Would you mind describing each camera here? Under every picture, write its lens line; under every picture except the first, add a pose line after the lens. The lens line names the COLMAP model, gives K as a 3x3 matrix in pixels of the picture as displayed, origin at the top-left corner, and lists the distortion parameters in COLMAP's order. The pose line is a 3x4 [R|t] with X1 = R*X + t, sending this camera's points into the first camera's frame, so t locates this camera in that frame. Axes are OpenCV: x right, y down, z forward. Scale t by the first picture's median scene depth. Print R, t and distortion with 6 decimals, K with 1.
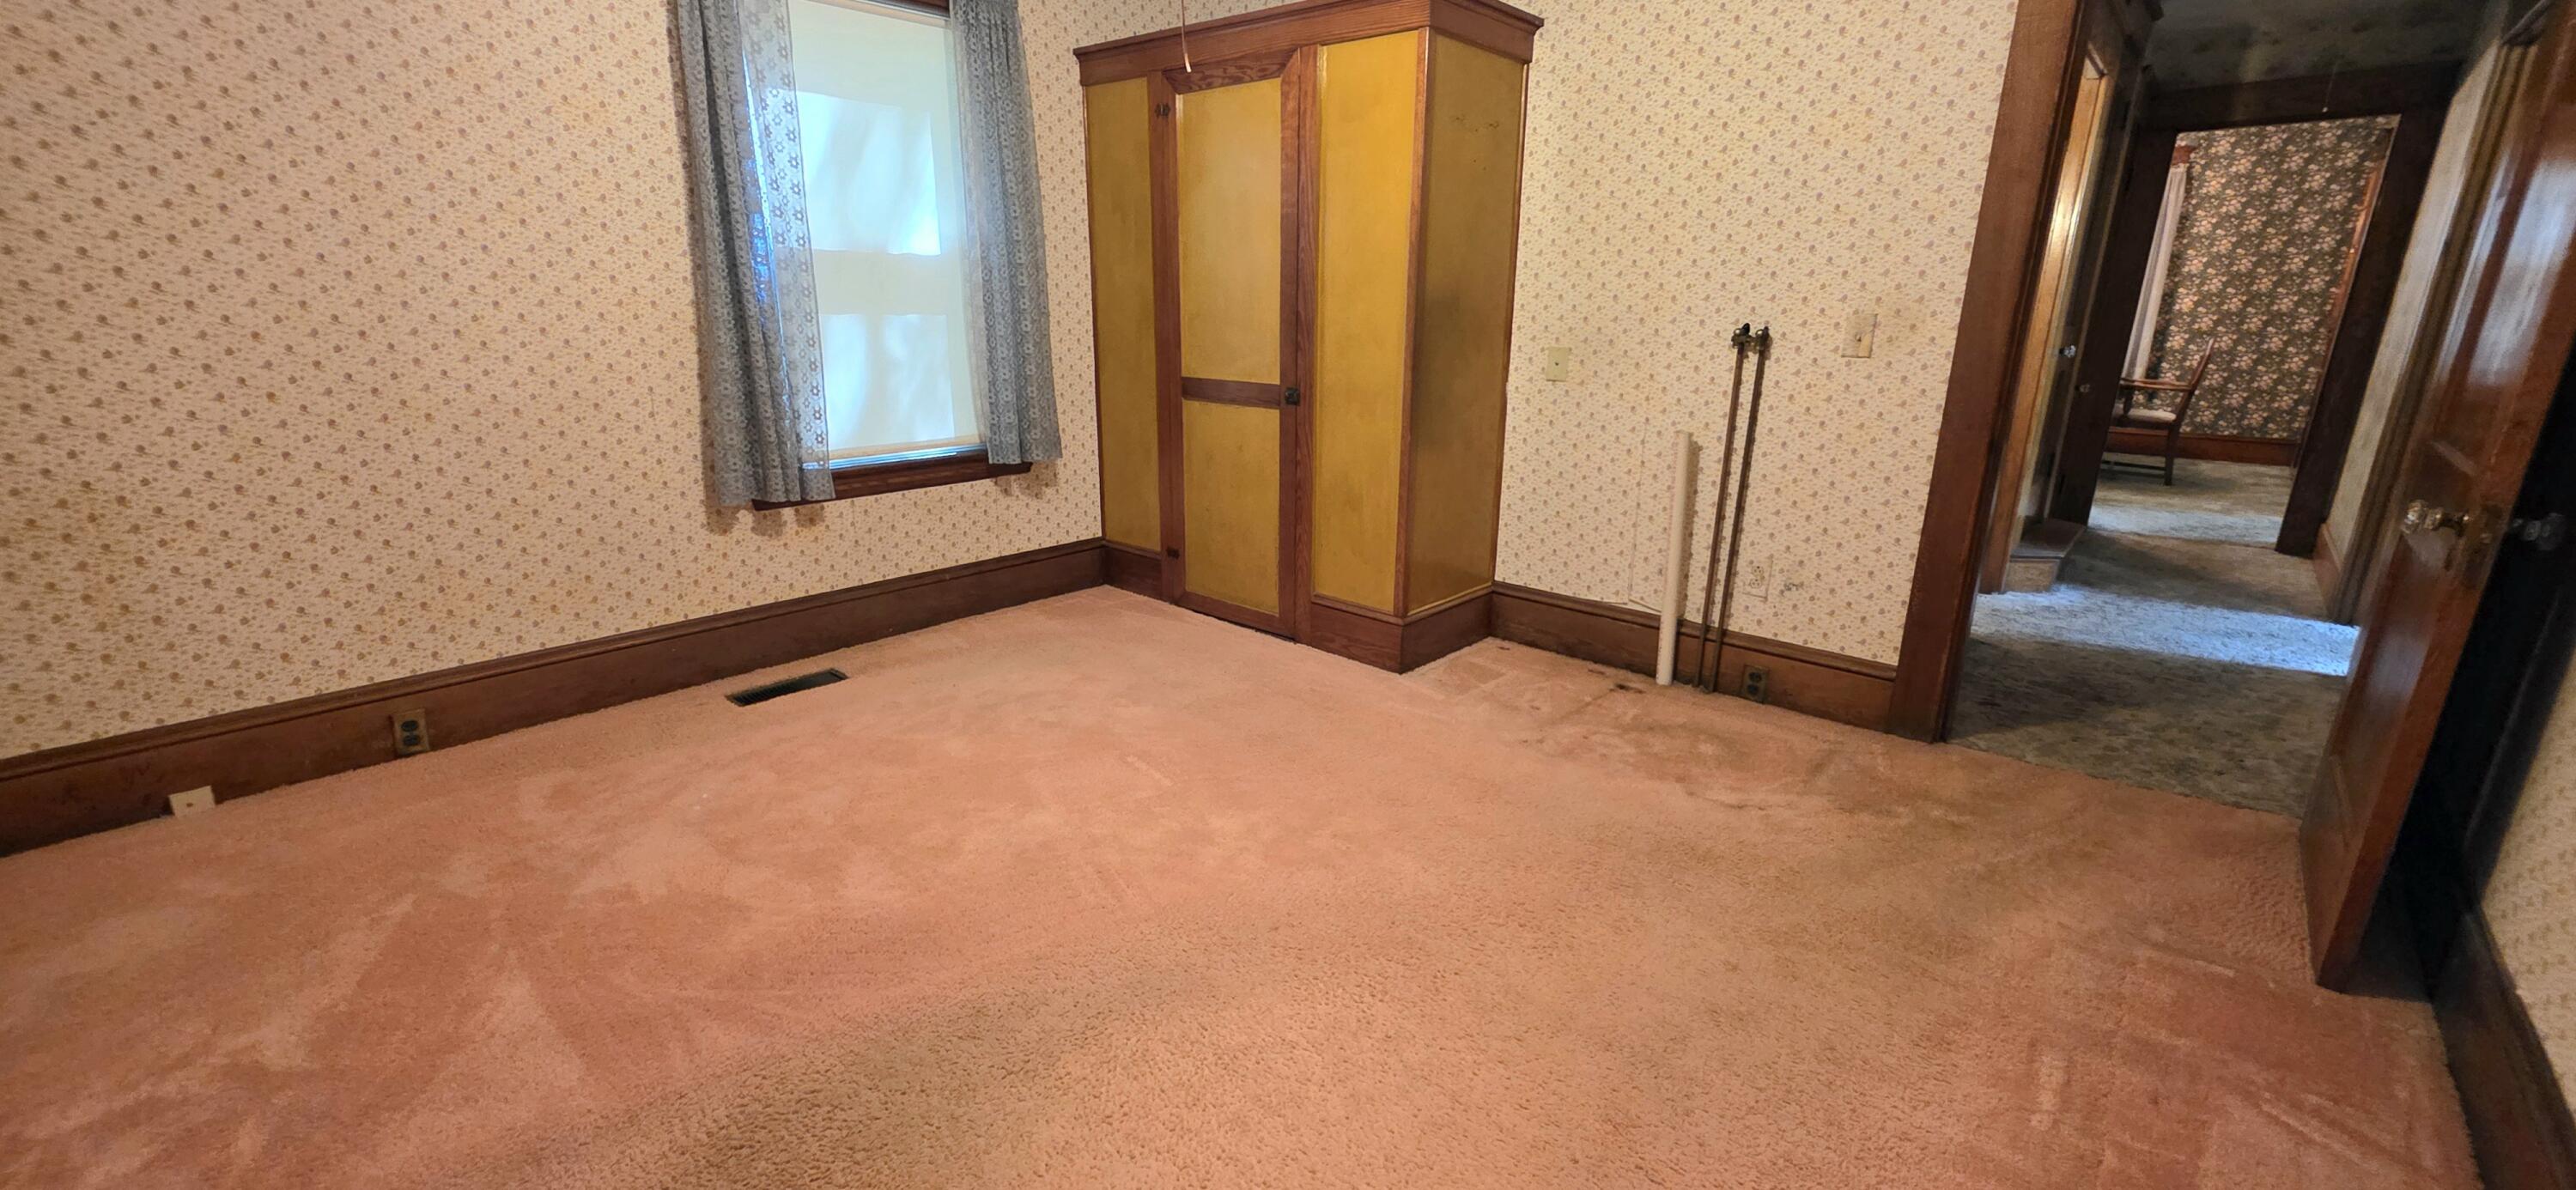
lens RADIAL K [[1049.2, 0, 1278.9], [0, 1049.2, 588.4], [0, 0, 1]] dist [0.002145, 0.000085]
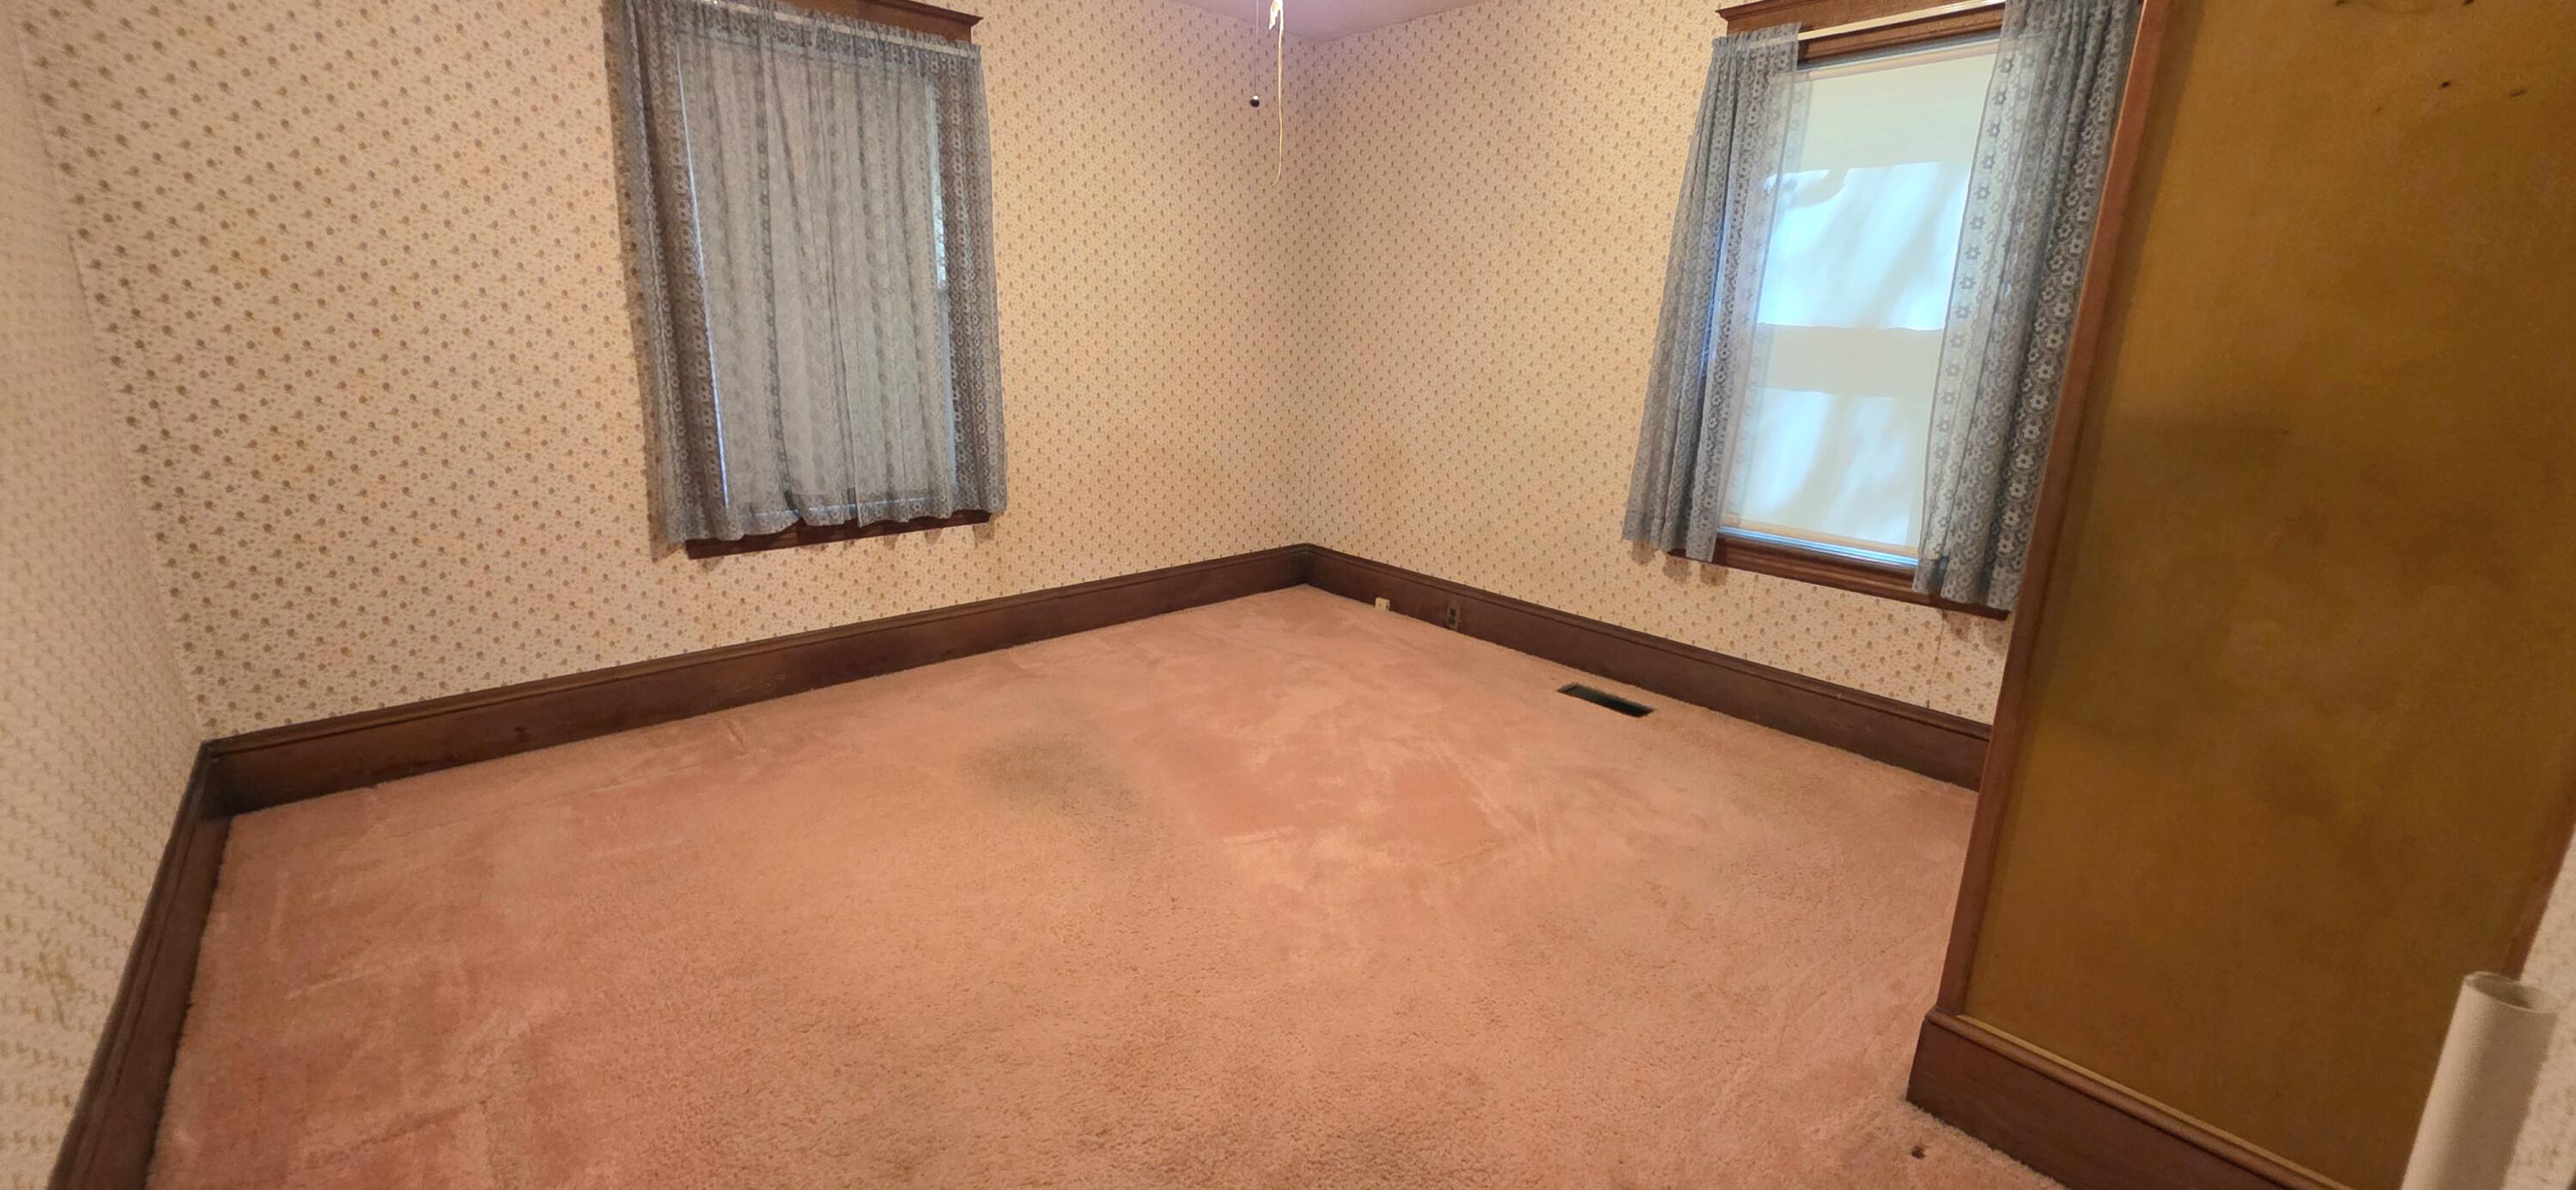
lens RADIAL K [[1049.2, 0, 1278.2], [0, 1049.2, 595.7], [0, 0, 1]] dist [0.002145, 0.000085]
pose [[-0.148008, 0.241720, -0.958992, 0.658732], [-0.292409, 0.915623, 0.275918, -0.222650], [0.944770, 0.321256, -0.064838, 0.693853]]
